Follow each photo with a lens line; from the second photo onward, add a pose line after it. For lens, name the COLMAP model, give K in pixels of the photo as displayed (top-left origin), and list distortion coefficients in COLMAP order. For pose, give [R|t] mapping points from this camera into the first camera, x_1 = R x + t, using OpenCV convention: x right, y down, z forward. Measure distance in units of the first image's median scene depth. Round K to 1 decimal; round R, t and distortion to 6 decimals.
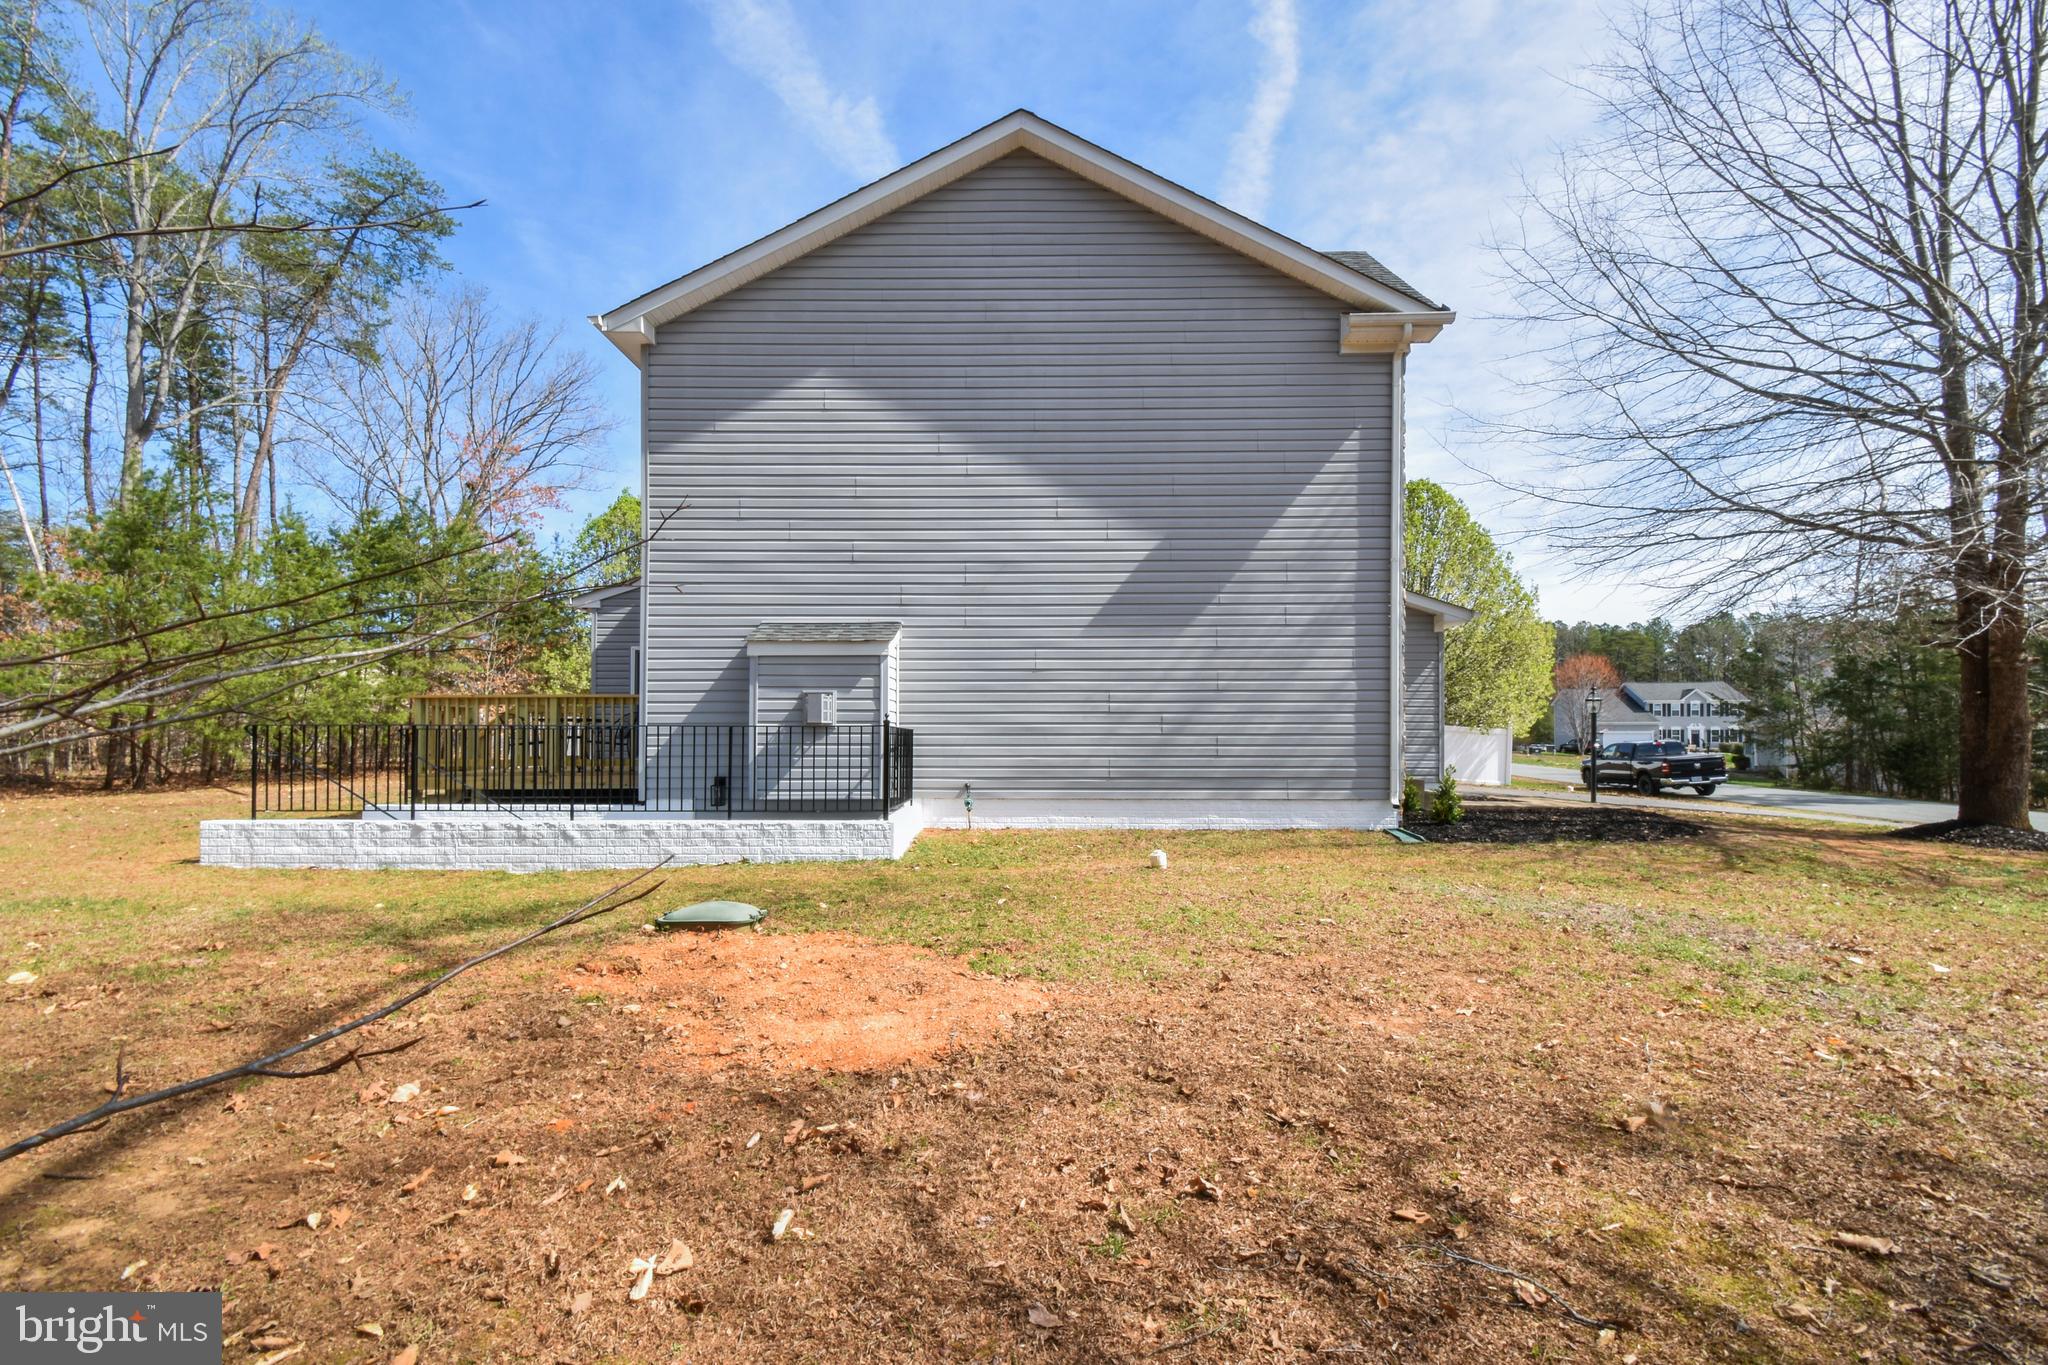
lens RADIAL K [[897.7, 0, 1075.1], [0, 897.7, 729.1], [0, 0, 1]] dist [0.013977, -0.007120]
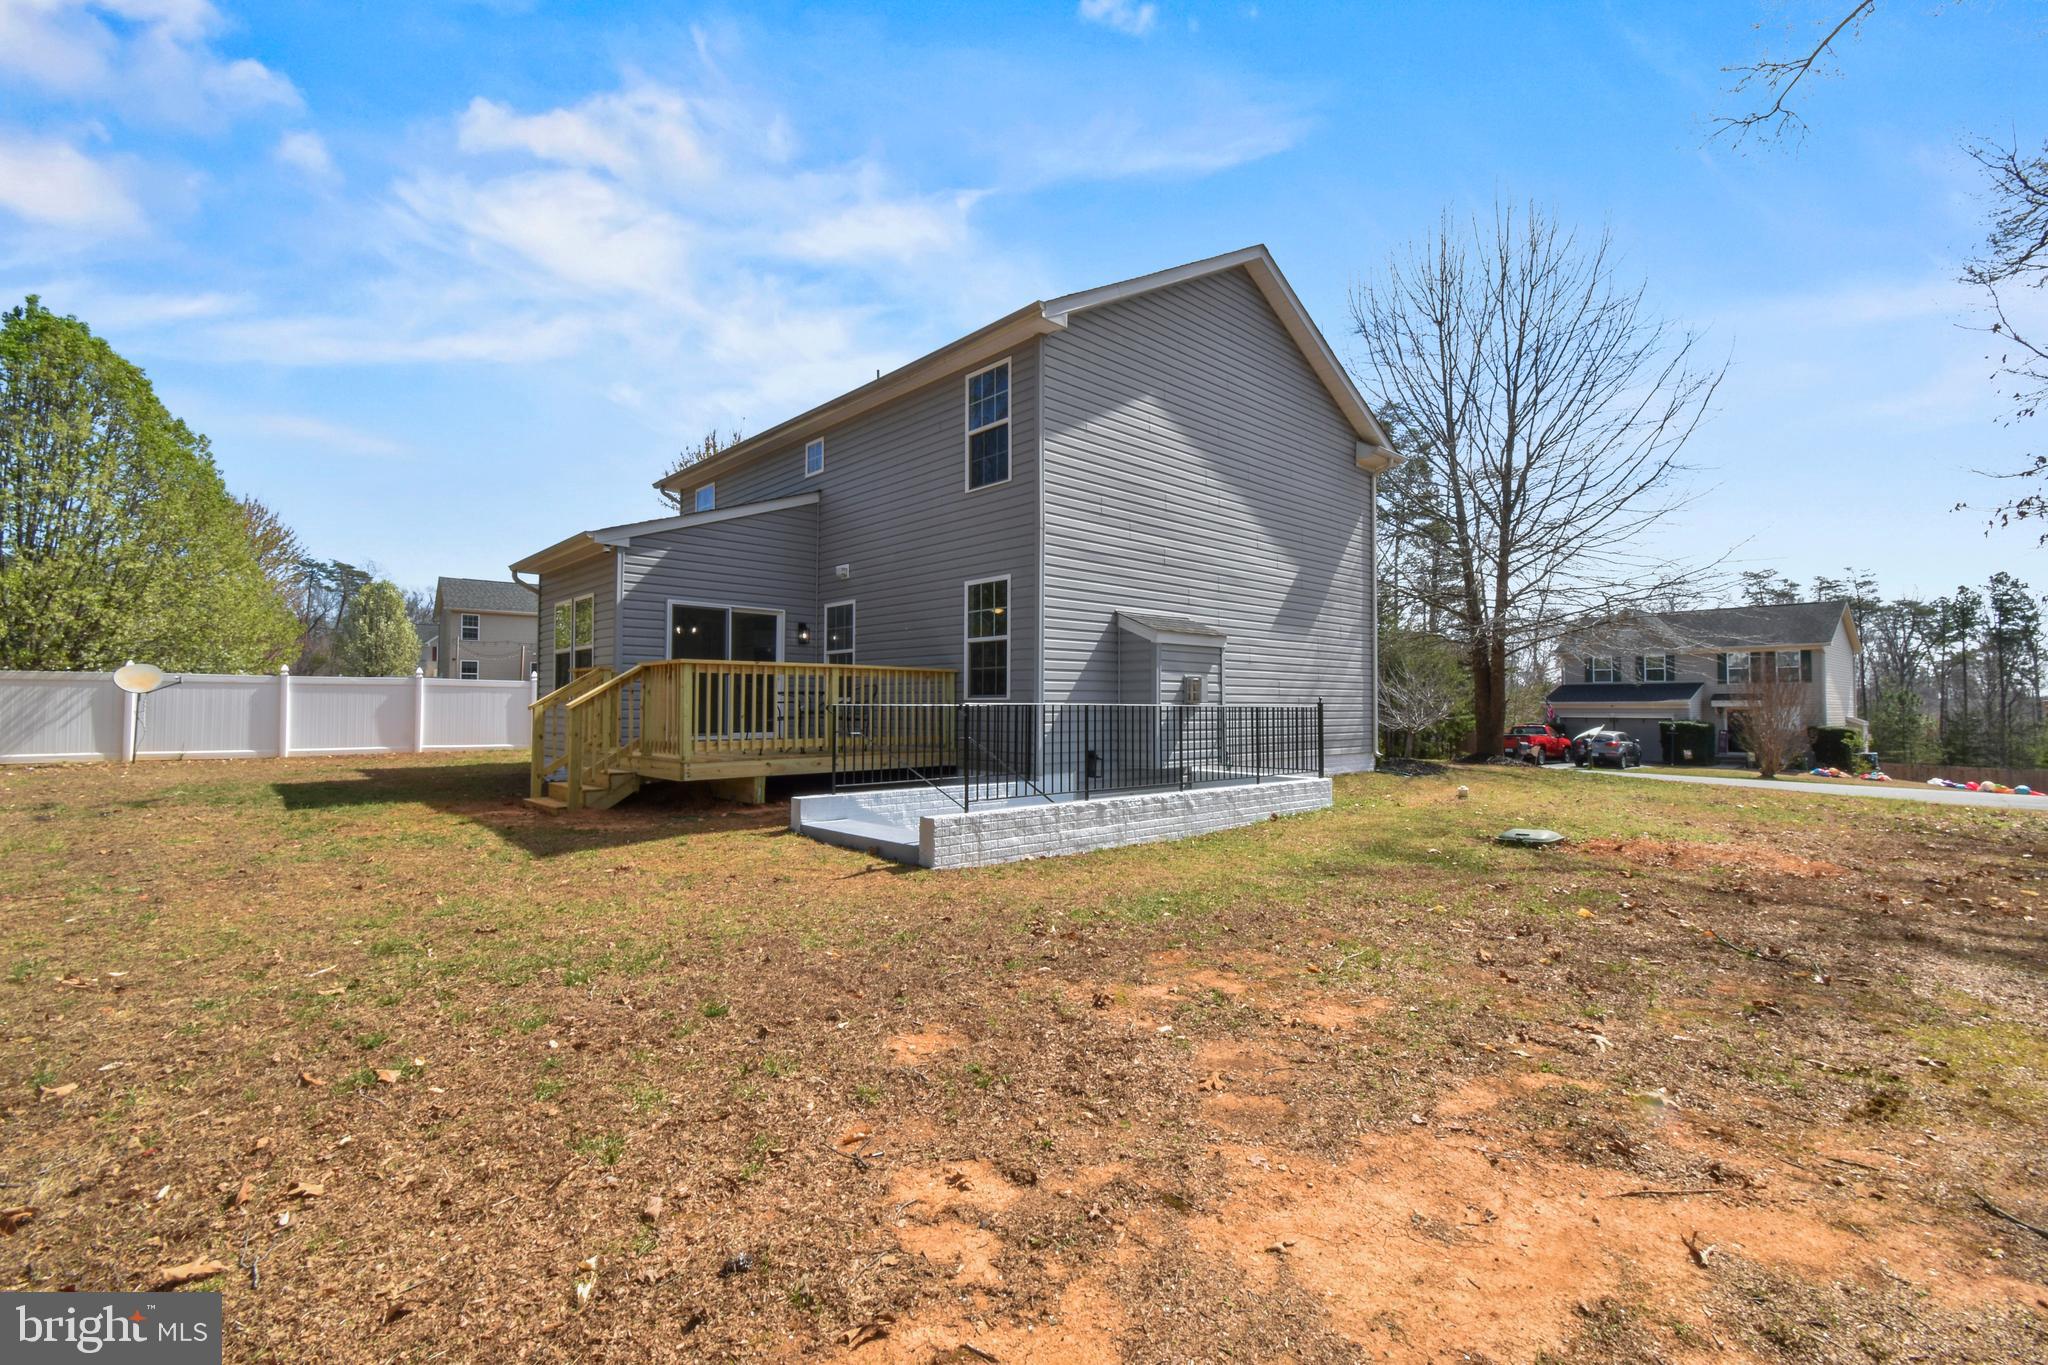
lens RADIAL K [[897.7, 0, 1015.4], [0, 897.7, 680.4], [0, 0, 1]] dist [0.013977, -0.007120]
pose [[0.734536, 0.023723, 0.678155, -1.196479], [-0.012467, 0.999692, -0.021466, -0.006755], [-0.678456, 0.007313, 0.734605, 0.269645]]
